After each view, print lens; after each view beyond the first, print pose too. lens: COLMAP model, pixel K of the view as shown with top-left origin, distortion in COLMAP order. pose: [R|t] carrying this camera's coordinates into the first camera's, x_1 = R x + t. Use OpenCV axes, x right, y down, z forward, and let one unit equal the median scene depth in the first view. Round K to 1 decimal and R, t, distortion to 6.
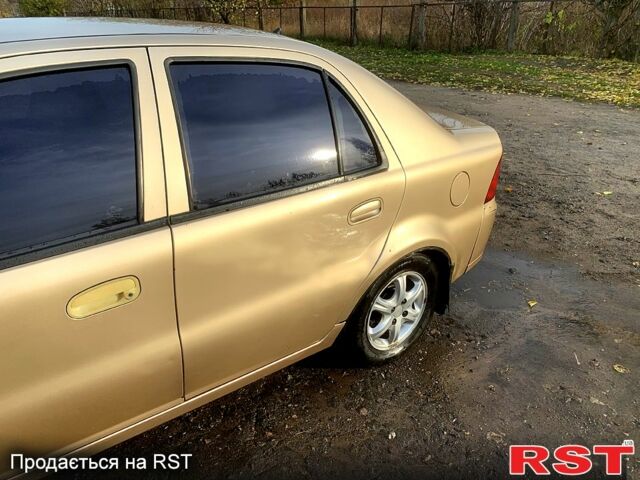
lens RADIAL K [[469.2, 0, 320.0], [0, 469.2, 240.0], [0, 0, 1]] dist [0.005173, -0.001575]
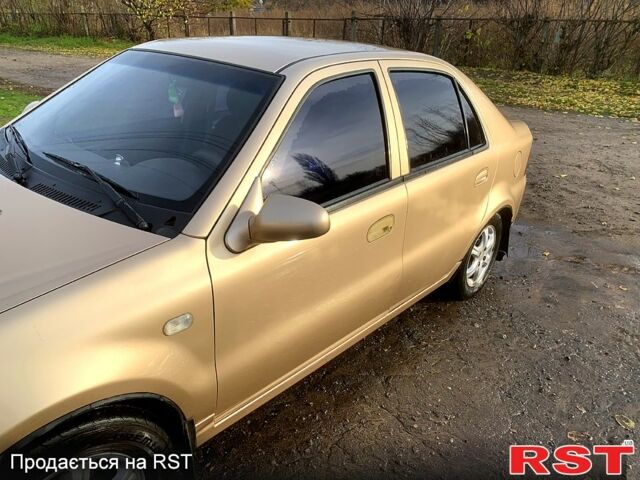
lens RADIAL K [[469.2, 0, 320.0], [0, 469.2, 240.0], [0, 0, 1]] dist [0.005173, -0.001575]
pose [[0.981731, -0.056301, 0.181752, -0.304449], [0.059397, 0.998167, -0.011629, 0.054100], [-0.180764, 0.022212, 0.983276, -0.138817]]
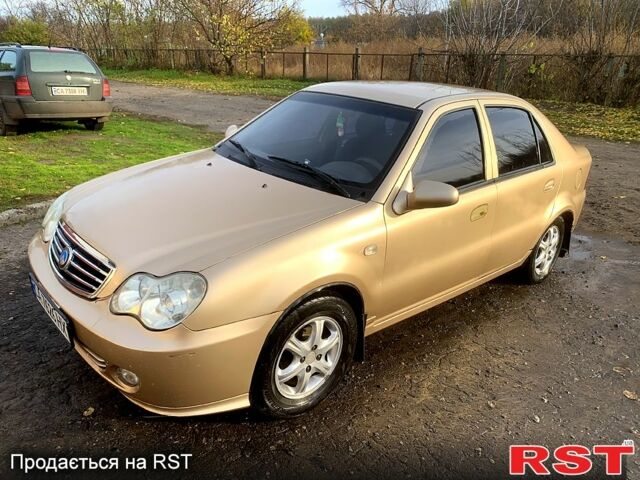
lens RADIAL K [[469.2, 0, 320.0], [0, 469.2, 240.0], [0, 0, 1]] dist [0.005173, -0.001575]
pose [[0.996888, -0.008062, 0.078421, -0.451881], [0.013747, 0.997294, -0.072227, 0.130707], [-0.077626, 0.073080, 0.994300, -0.362030]]
